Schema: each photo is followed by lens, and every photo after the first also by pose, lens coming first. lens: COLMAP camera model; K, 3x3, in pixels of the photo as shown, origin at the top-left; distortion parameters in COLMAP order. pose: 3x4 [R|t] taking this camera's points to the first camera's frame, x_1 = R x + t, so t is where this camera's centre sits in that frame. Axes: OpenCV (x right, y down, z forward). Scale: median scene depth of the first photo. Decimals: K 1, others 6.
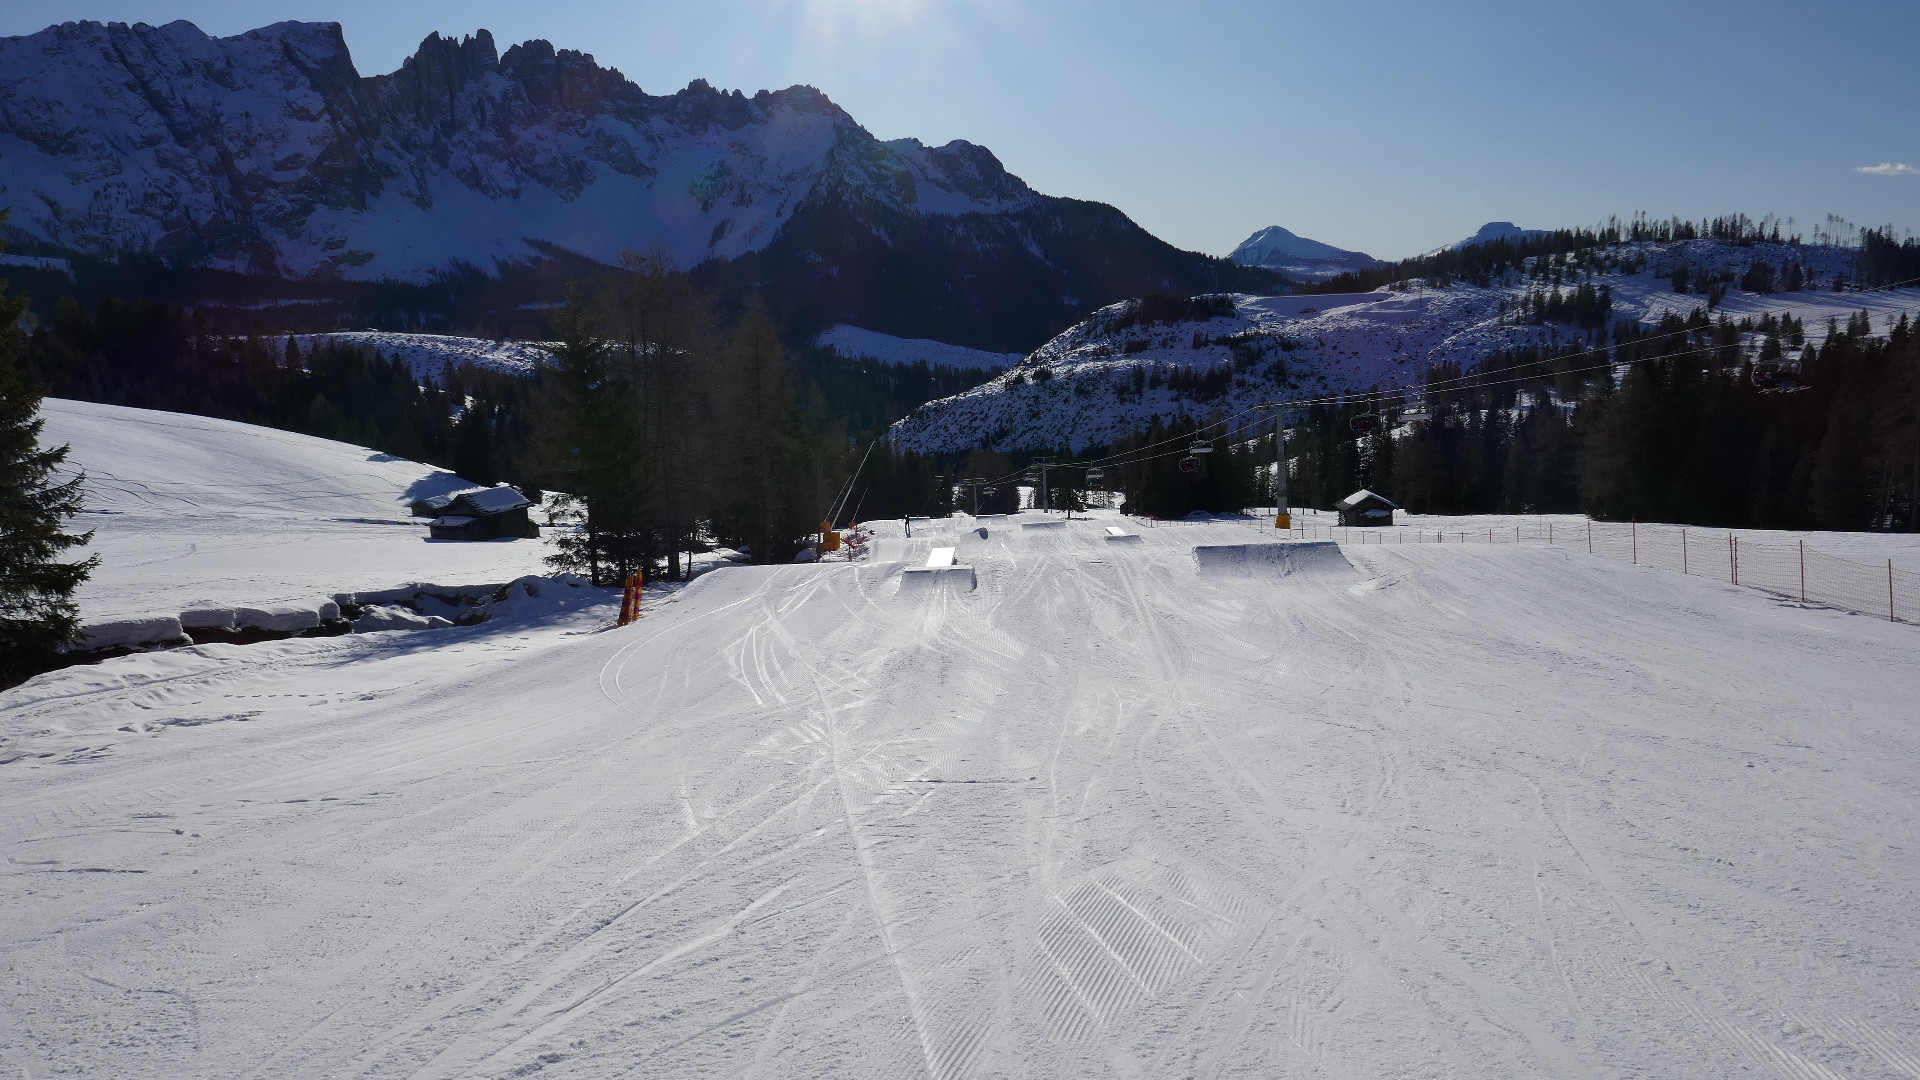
lens RADIAL K [[1374.5, 0, 958.3], [0, 1374.5, 529.6], [0, 0, 1]] dist [-0.021178, 0.001532]
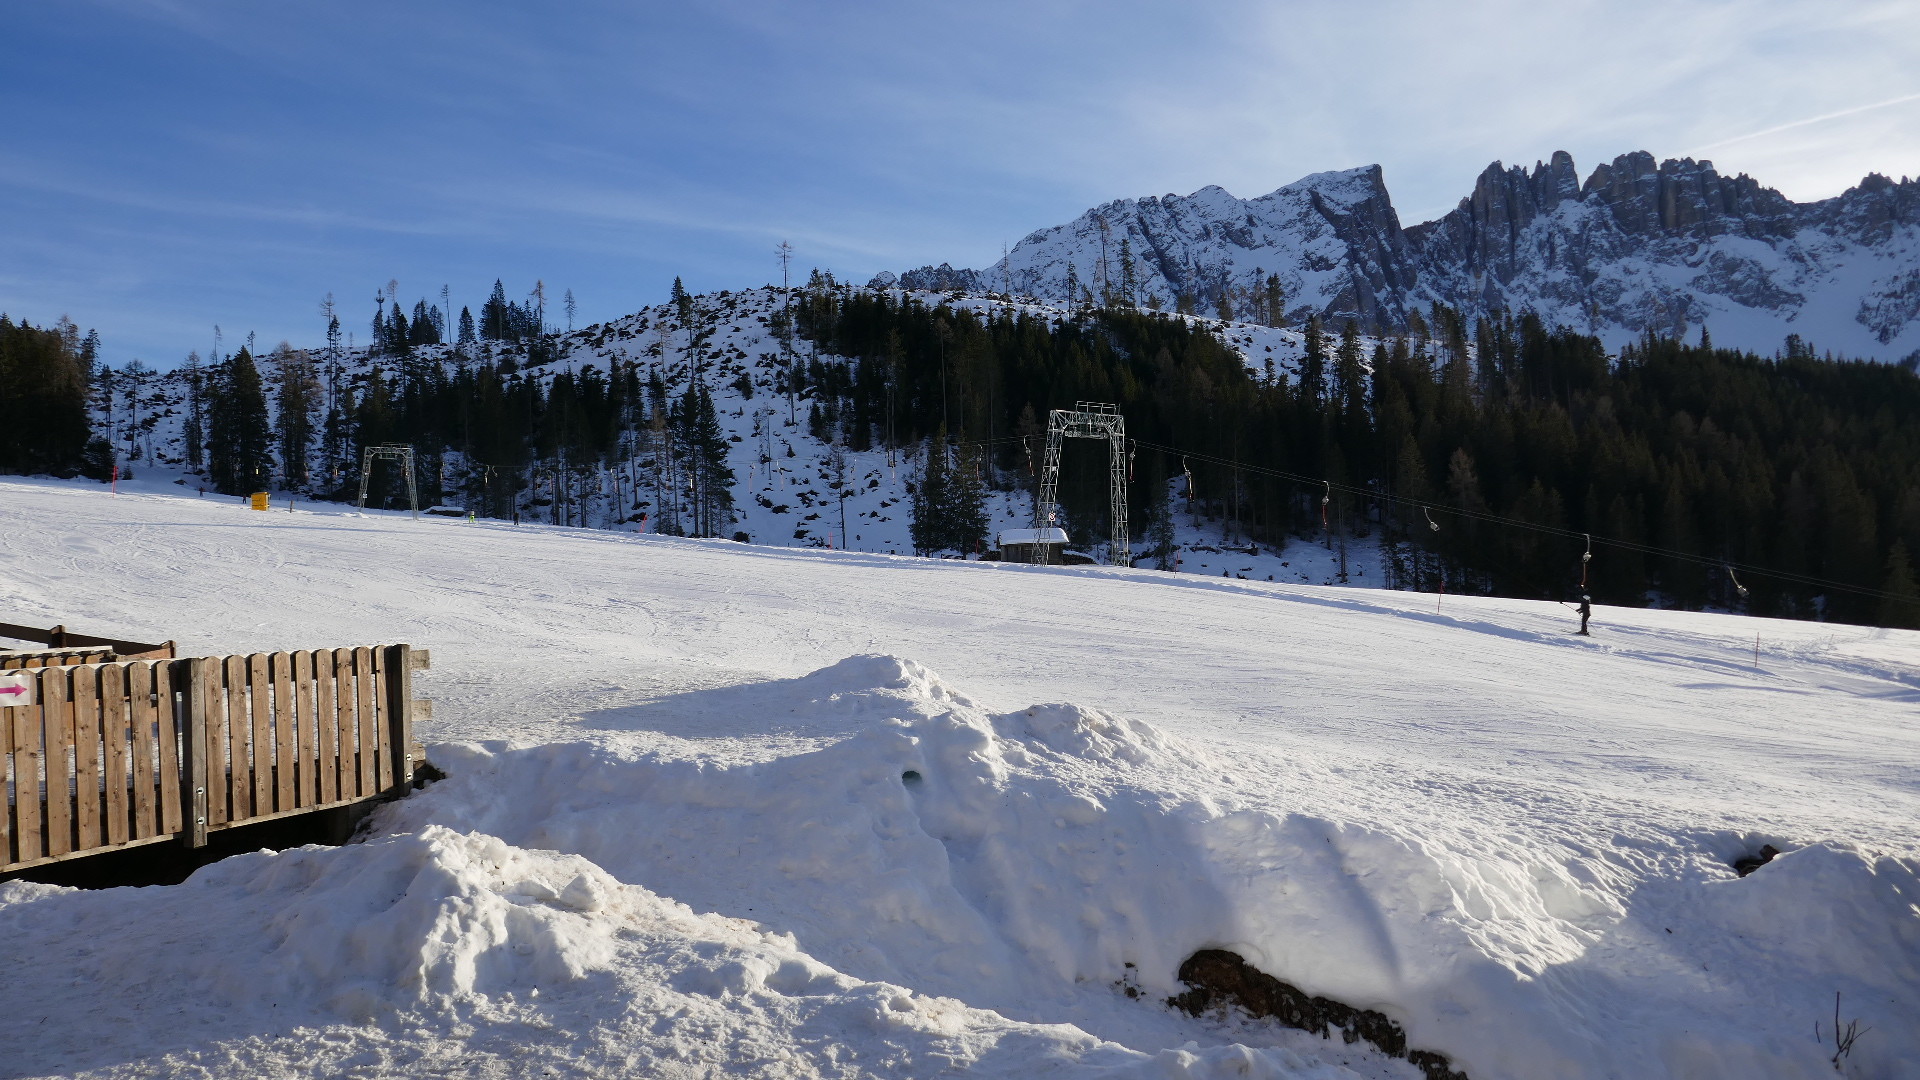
lens RADIAL K [[1374.5, 0, 929.6], [0, 1374.5, 540.4], [0, 0, 1]] dist [-0.021178, 0.001532]
pose [[0.700432, -0.003221, -0.713712, -0.038532], [-0.111458, 0.987227, -0.113839, -0.010143], [0.704962, 0.159286, 0.691127, 0.236229]]
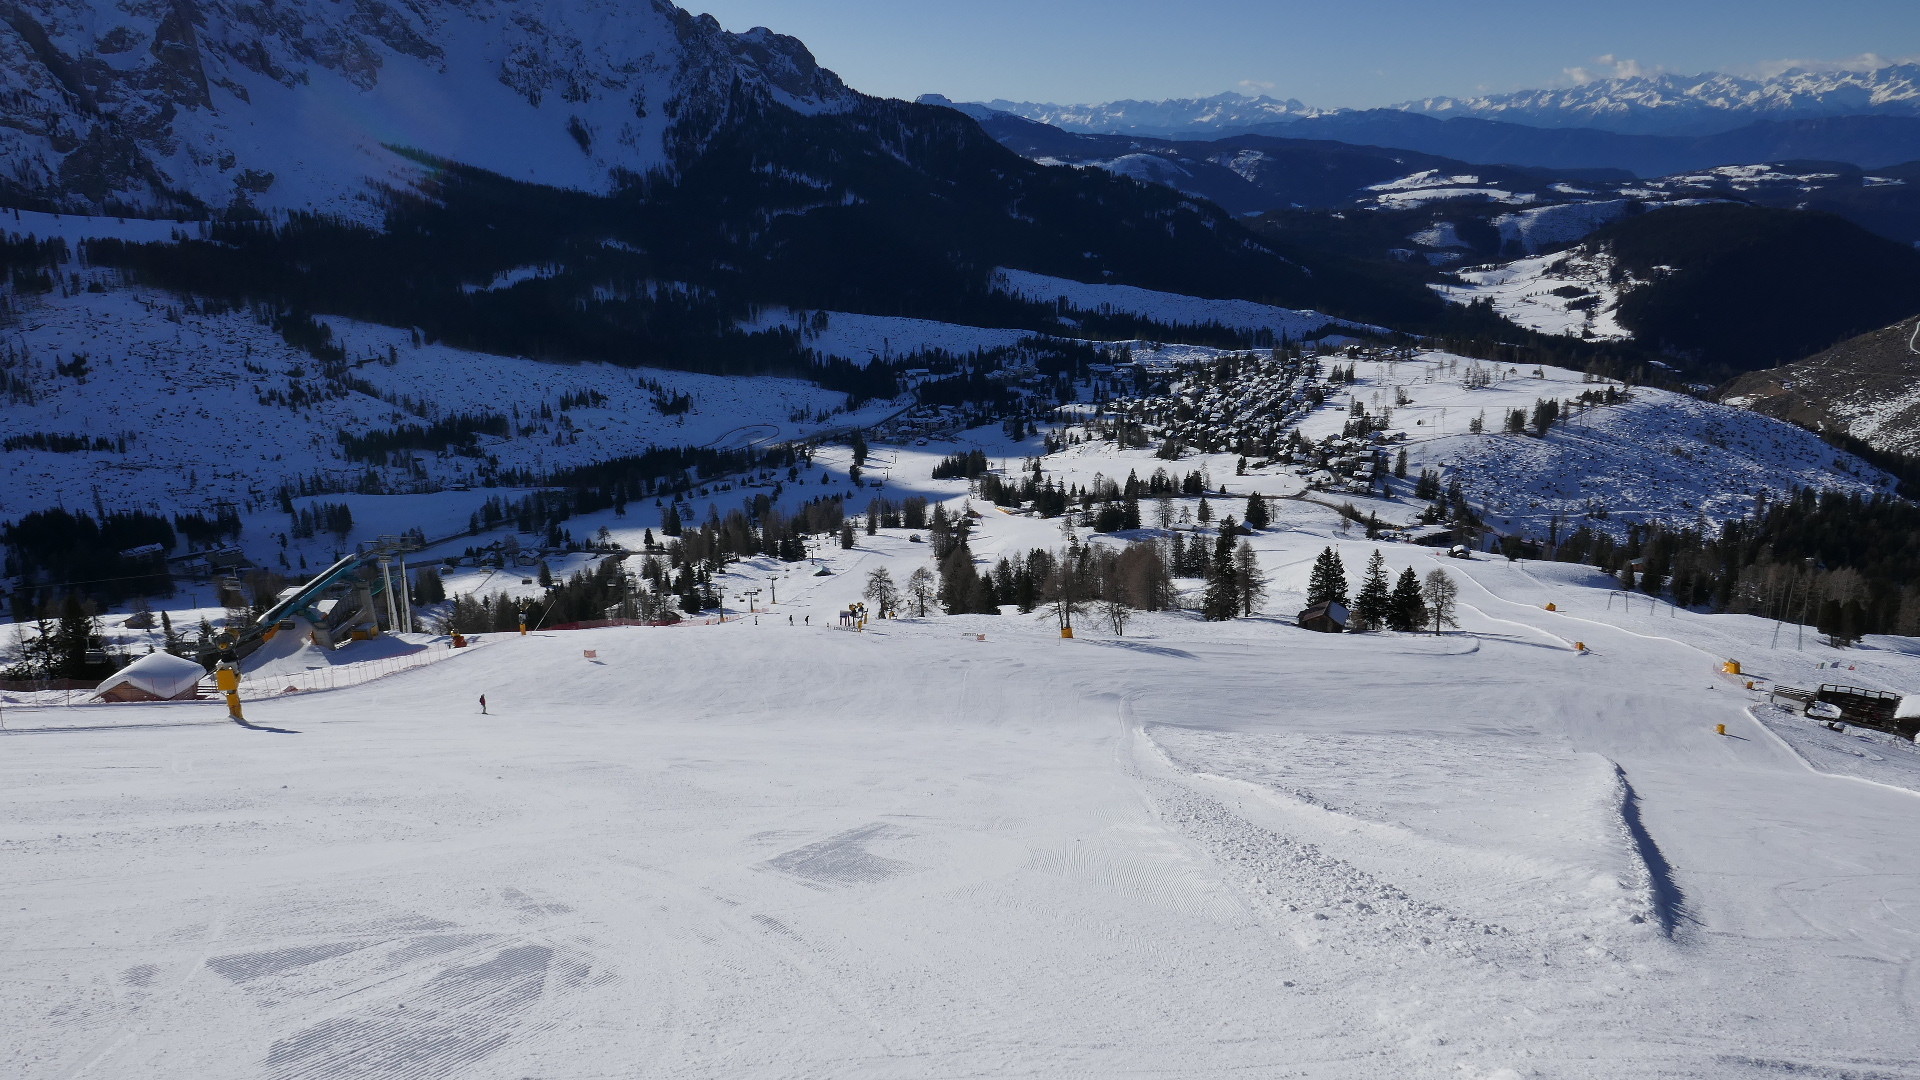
lens RADIAL K [[1374.5, 0, 956.0], [0, 1374.5, 534.7], [0, 0, 1]] dist [-0.021178, 0.001532]
pose [[0.866373, -0.123928, 0.483776, -0.408499], [0.069069, 0.989145, 0.129695, -0.065670], [-0.494597, -0.078950, 0.865529, 0.133239]]
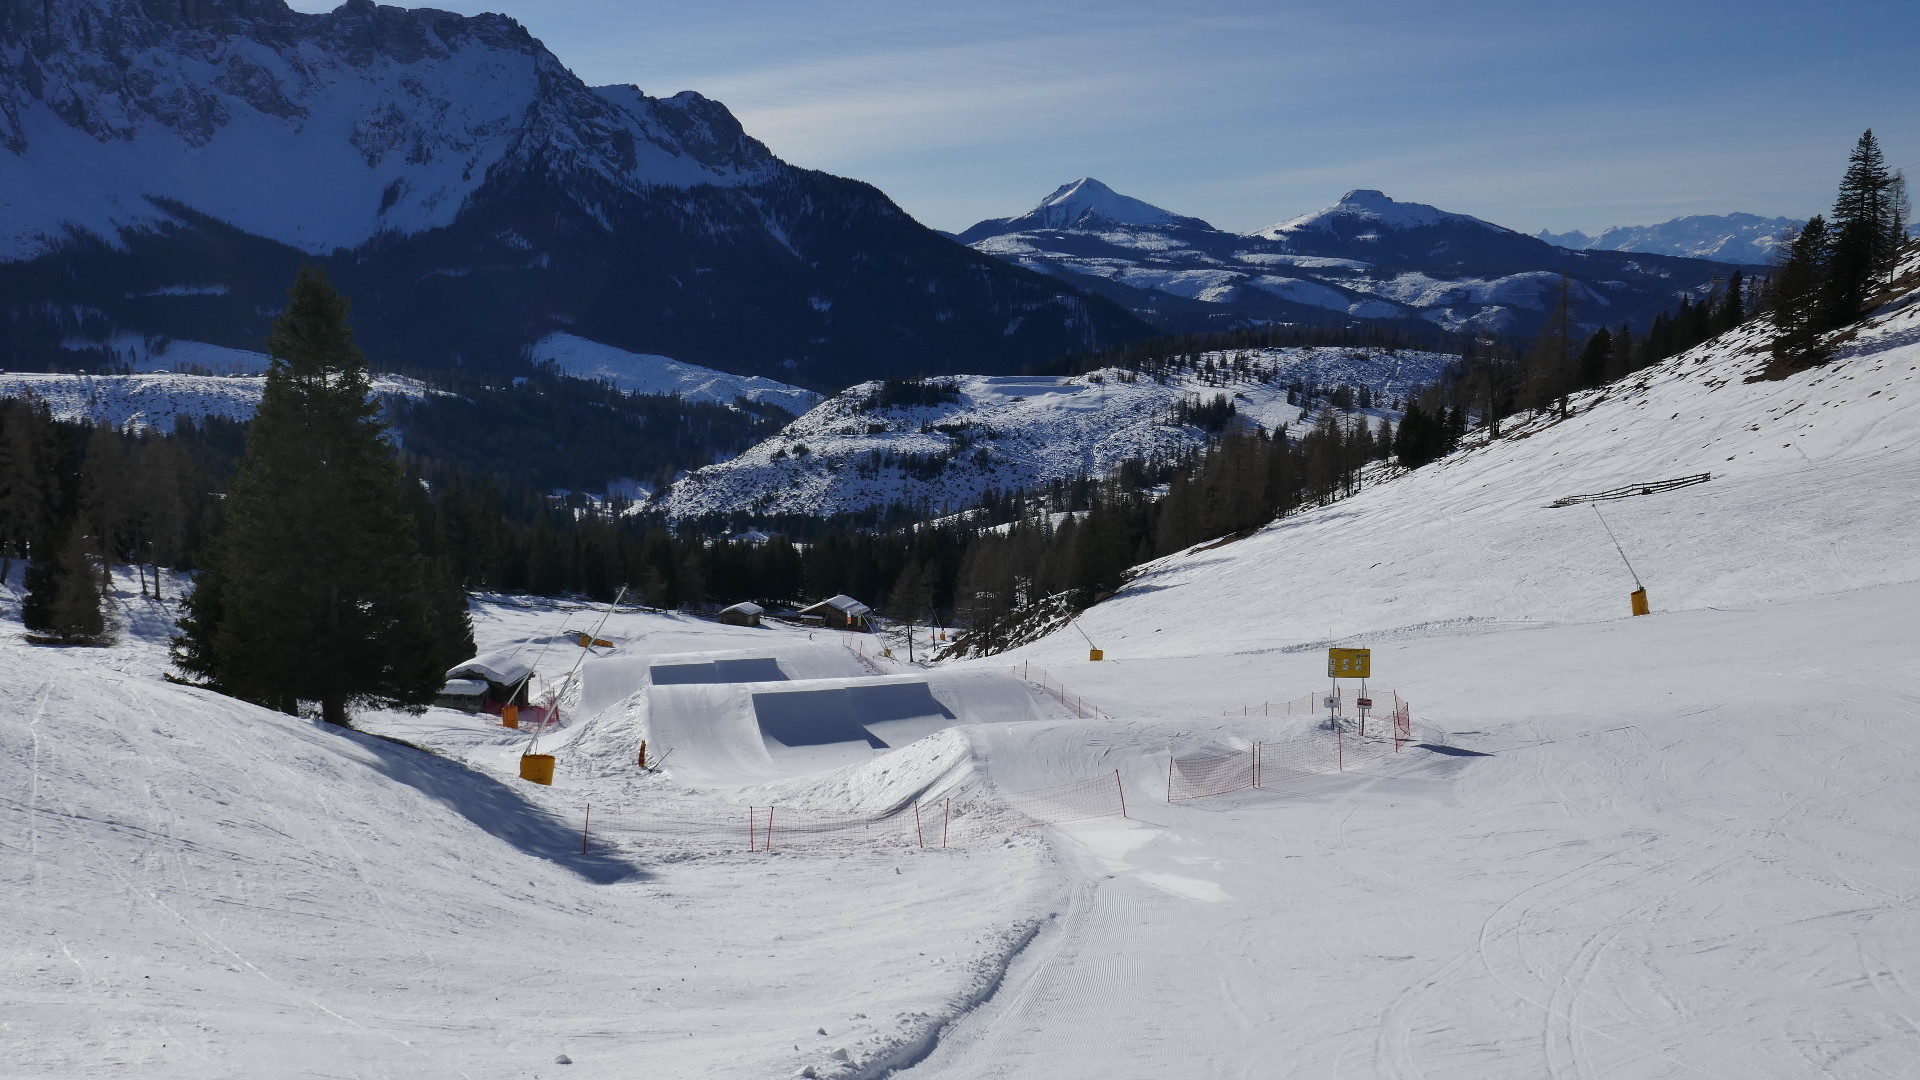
lens RADIAL K [[1945.5, 0, 949.8], [0, 1945.5, 538.9], [0, 0, 1]] dist [-0.023144, 0.000000]
pose [[0.988136, 0.023027, 0.151847, -0.016961], [-0.020756, 0.999648, -0.016524, -0.001497], [-0.152174, 0.013176, 0.988266, -0.181957]]
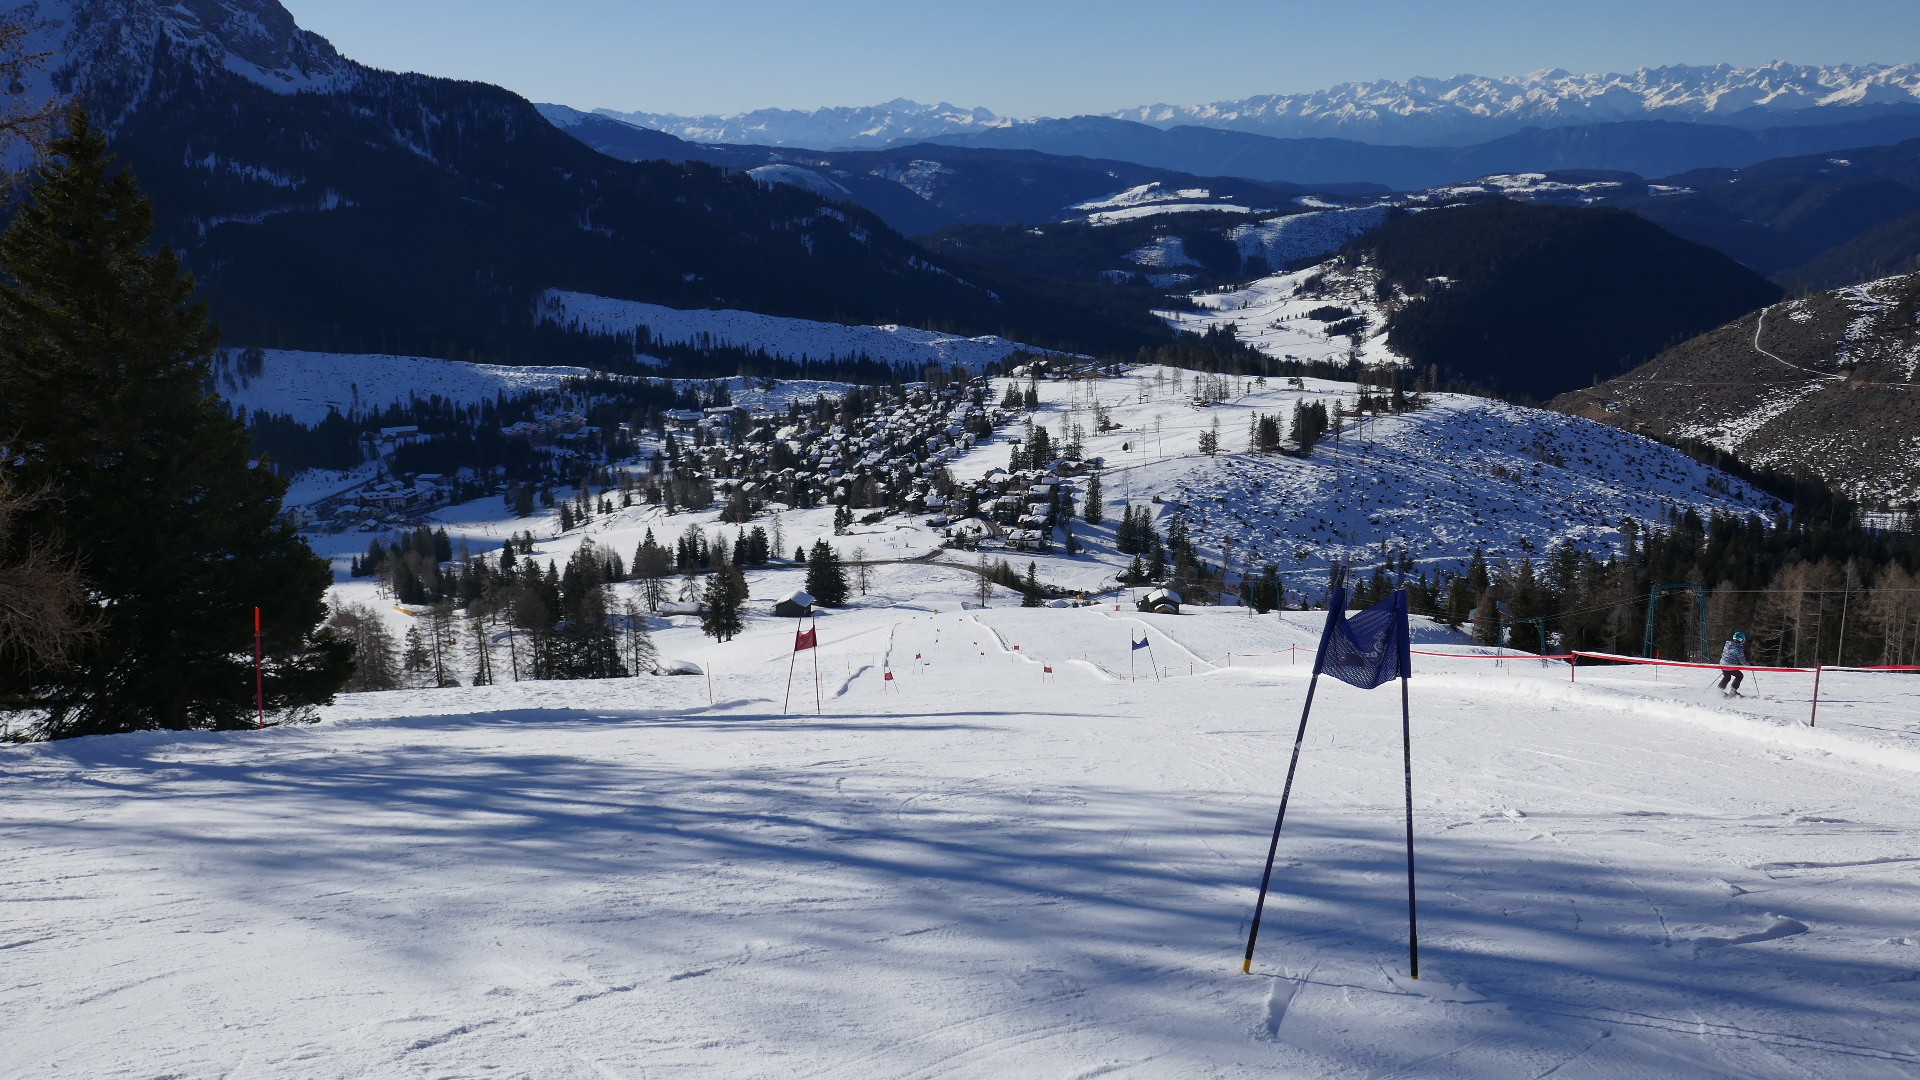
lens RADIAL K [[1822.5, 0, 966.6], [0, 1822.5, 548.4], [0, 0, 1]] dist [-0.036825, 0.000000]
pose [[0.735029, -0.129996, 0.665457, -0.367174], [0.104274, 0.991446, 0.078501, -0.054065], [-0.669969, 0.011690, 0.742297, 0.165167]]
